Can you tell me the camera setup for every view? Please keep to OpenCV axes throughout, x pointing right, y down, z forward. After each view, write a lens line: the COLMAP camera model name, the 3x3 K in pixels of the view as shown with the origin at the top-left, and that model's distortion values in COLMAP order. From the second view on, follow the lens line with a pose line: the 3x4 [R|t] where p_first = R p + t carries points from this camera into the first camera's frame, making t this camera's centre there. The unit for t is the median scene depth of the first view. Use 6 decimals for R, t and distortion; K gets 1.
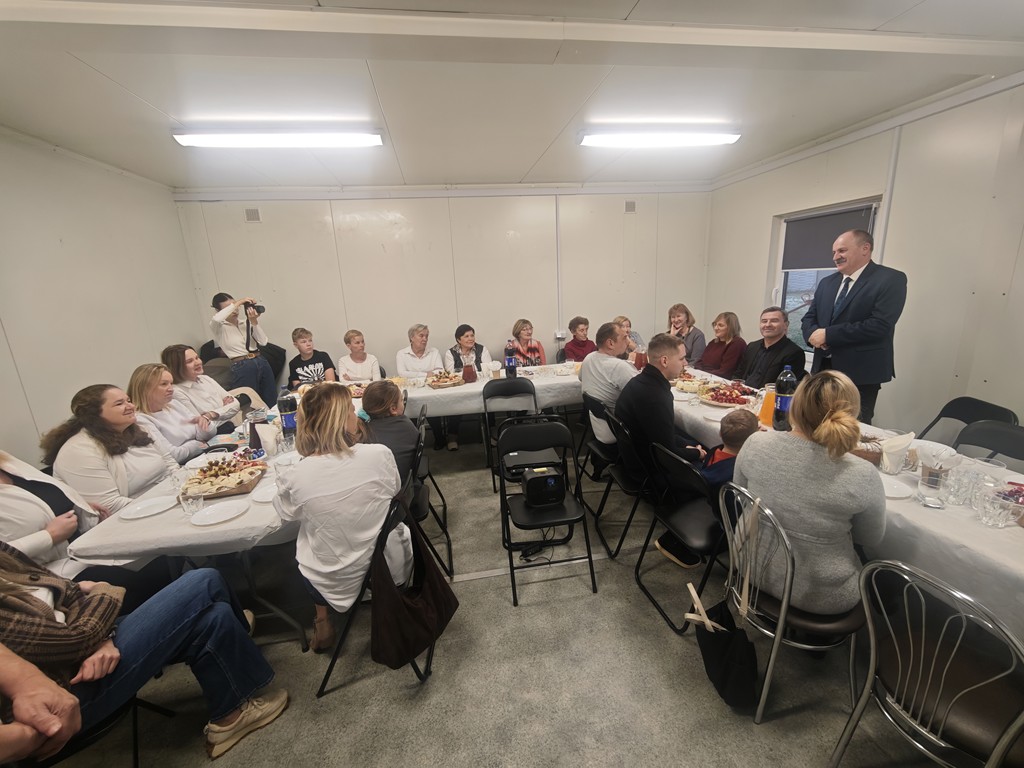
lens RADIAL K [[419.6, 0, 515.6], [0, 419.6, 386.8], [0, 0, 1]] dist [0.001435, 0.000223]
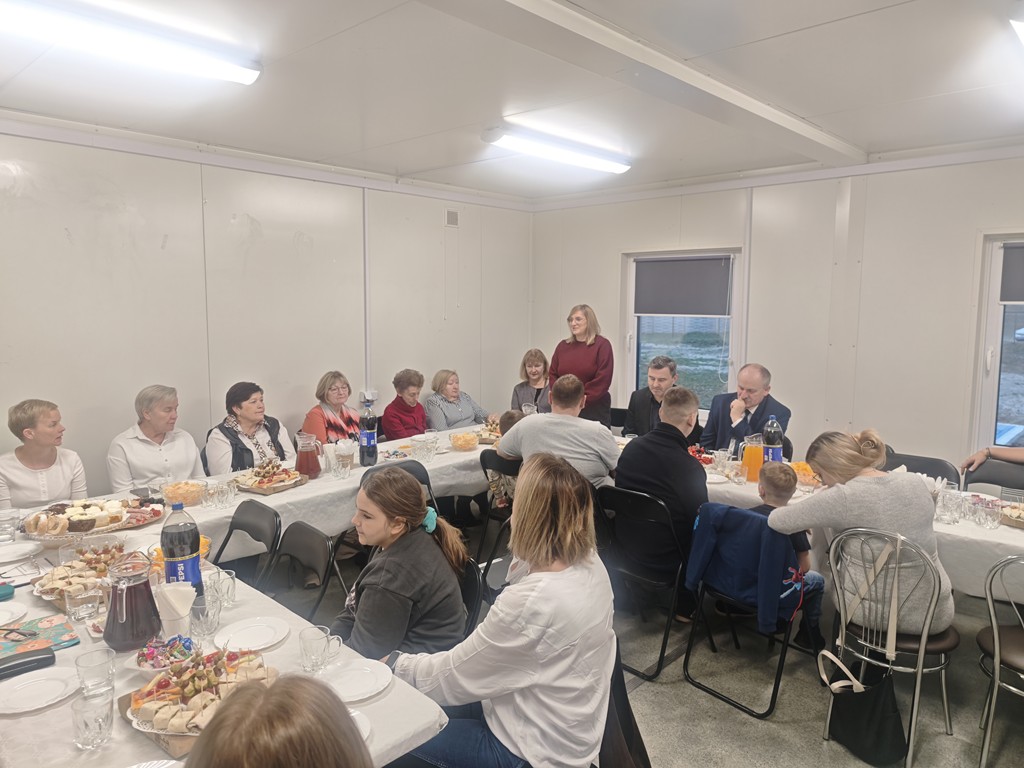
lens RADIAL K [[690.4, 0, 504.9], [0, 690.4, 378.8], [0, 0, 1]] dist [0.029943, -0.004444]
pose [[0.795333, -0.015331, 0.605979, -0.649073], [0.104452, 0.988193, -0.112090, -0.015724], [-0.597106, 0.152444, 0.787544, 0.069641]]
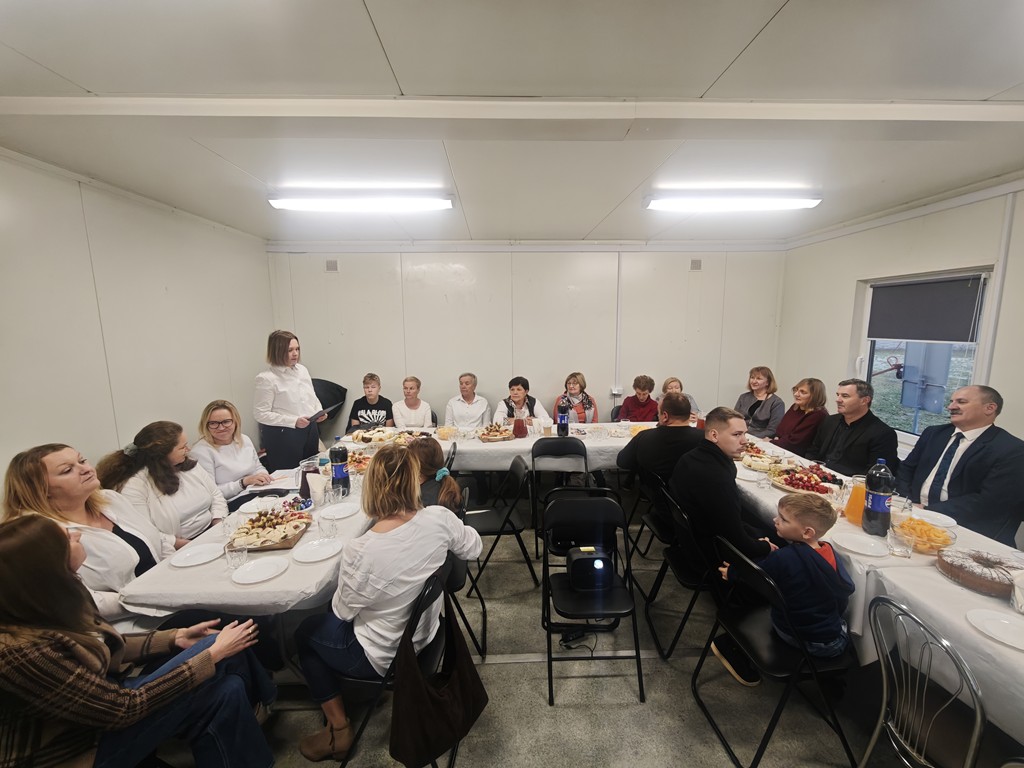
lens RADIAL K [[419.6, 0, 517.1], [0, 419.6, 388.1], [0, 0, 1]] dist [0.001435, 0.000223]
pose [[0.990580, 0.059533, -0.123320, -0.001442], [-0.070525, 0.993729, -0.086772, -0.053327], [0.117381, 0.094652, 0.988566, 0.028076]]
